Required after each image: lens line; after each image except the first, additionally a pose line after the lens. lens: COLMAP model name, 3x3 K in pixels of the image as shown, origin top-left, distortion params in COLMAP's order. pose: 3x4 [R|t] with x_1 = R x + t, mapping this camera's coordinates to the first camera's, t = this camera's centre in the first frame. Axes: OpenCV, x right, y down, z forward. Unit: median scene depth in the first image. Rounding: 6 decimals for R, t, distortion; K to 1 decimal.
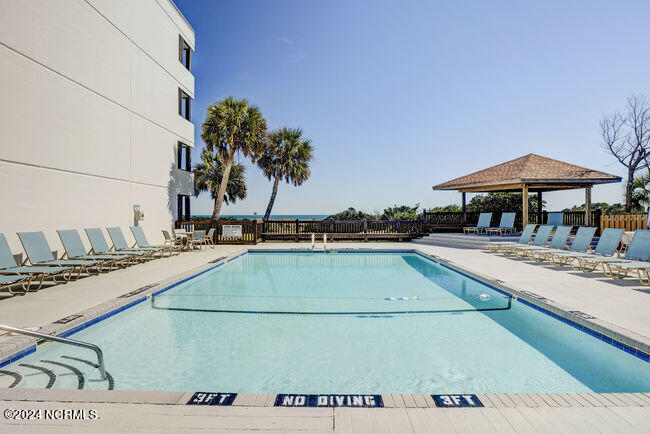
lens RADIAL K [[315.5, 0, 326.1], [0, 315.5, 216.8], [0, 0, 1]] dist [-0.010618, -0.001812]
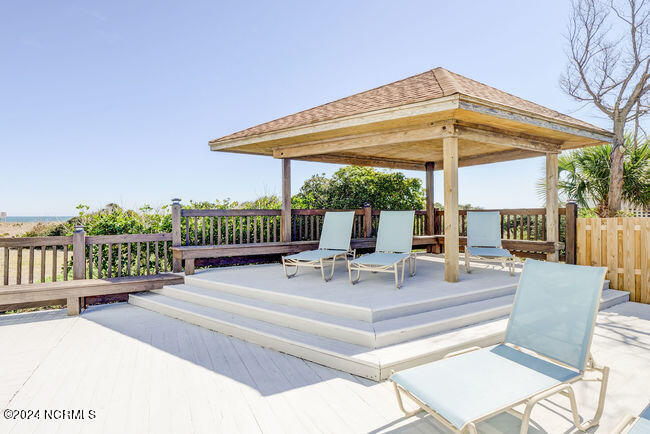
lens RADIAL K [[315.5, 0, 326.0], [0, 315.5, 212.6], [0, 0, 1]] dist [-0.010618, -0.001812]
pose [[0.872901, 0.007967, 0.487833, 0.313938], [0.000928, 0.999838, -0.017988, -0.005021], [-0.487897, 0.016155, 0.872752, 0.687266]]
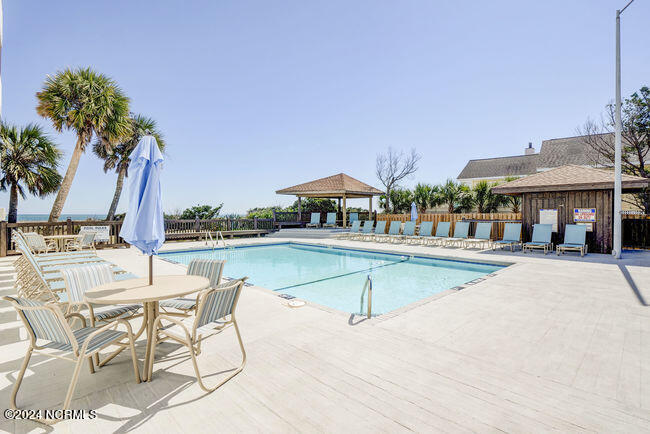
lens RADIAL K [[315.5, 0, 327.6], [0, 315.5, 216.6], [0, 0, 1]] dist [-0.010618, -0.001812]
pose [[0.697990, -0.003858, 0.716097, -0.449300], [0.004284, 0.999990, 0.001211, 0.003148], [-0.716094, 0.002223, 0.698000, 0.002986]]
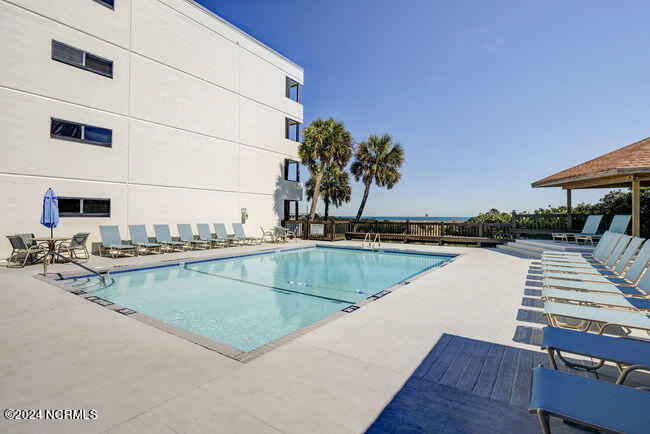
lens RADIAL K [[315.5, 0, 327.4], [0, 315.5, 215.5], [0, 0, 1]] dist [-0.010618, -0.001812]
pose [[0.836032, 0.005346, -0.548655, 0.388309], [-0.010753, 0.999920, -0.006642, 0.000182], [0.548575, 0.011452, 0.836023, 0.011242]]
